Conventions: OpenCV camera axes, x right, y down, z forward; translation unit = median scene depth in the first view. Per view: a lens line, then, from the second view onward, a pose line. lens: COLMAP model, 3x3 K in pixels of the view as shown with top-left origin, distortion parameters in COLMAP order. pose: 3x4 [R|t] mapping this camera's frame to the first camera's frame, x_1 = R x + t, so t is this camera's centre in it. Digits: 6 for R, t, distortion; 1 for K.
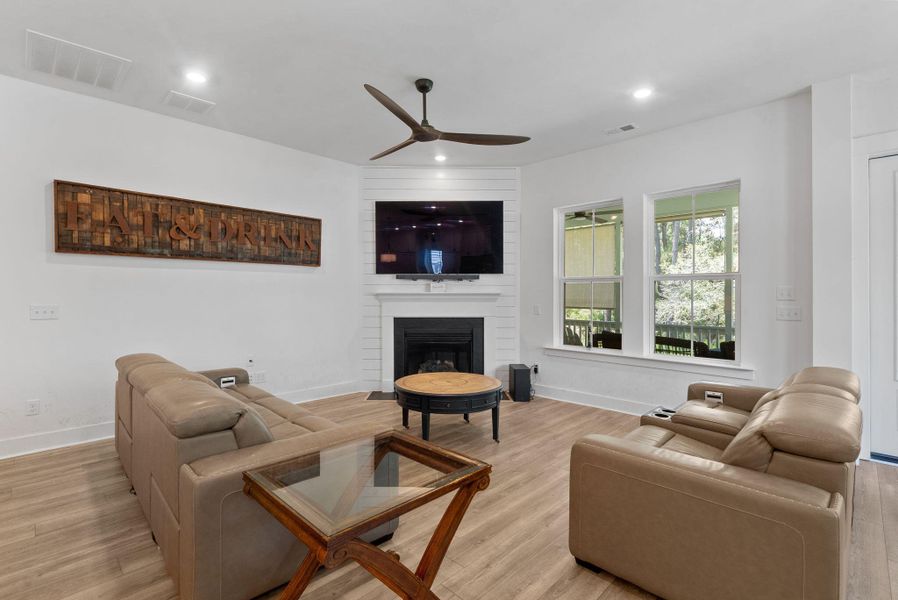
lens RADIAL K [[411.0, 0, 450.0], [0, 411.0, 296.3], [0, 0, 1]] dist [-0.000333, 0.000010]
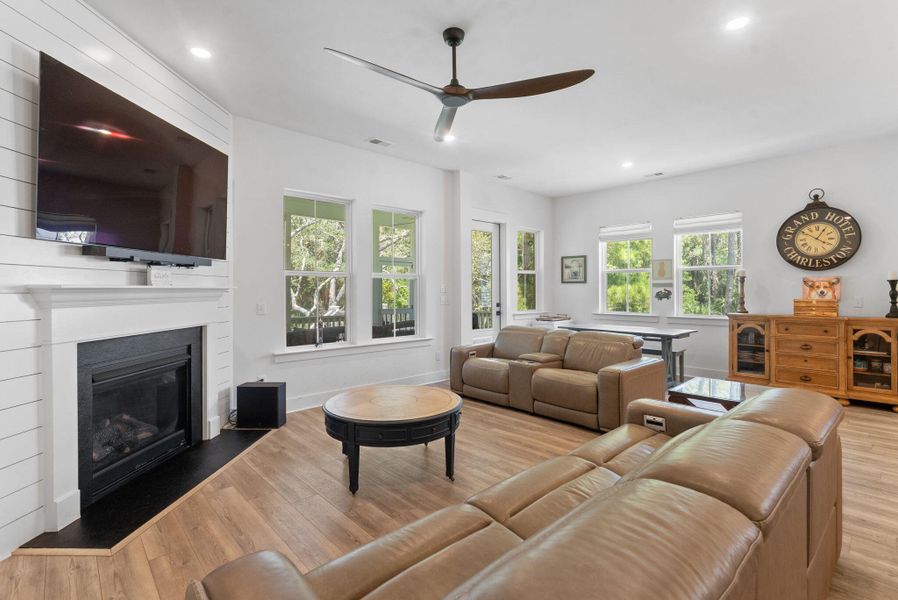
lens RADIAL K [[418.7, 0, 448.7], [0, 418.7, 289.3], [0, 0, 1]] dist [-0.000707, -0.000116]
pose [[0.043244, -0.001474, 0.999063, -0.570146], [0.007748, 0.999969, 0.001140, -0.003045], [-0.999034, 0.007691, 0.043255, 0.600231]]
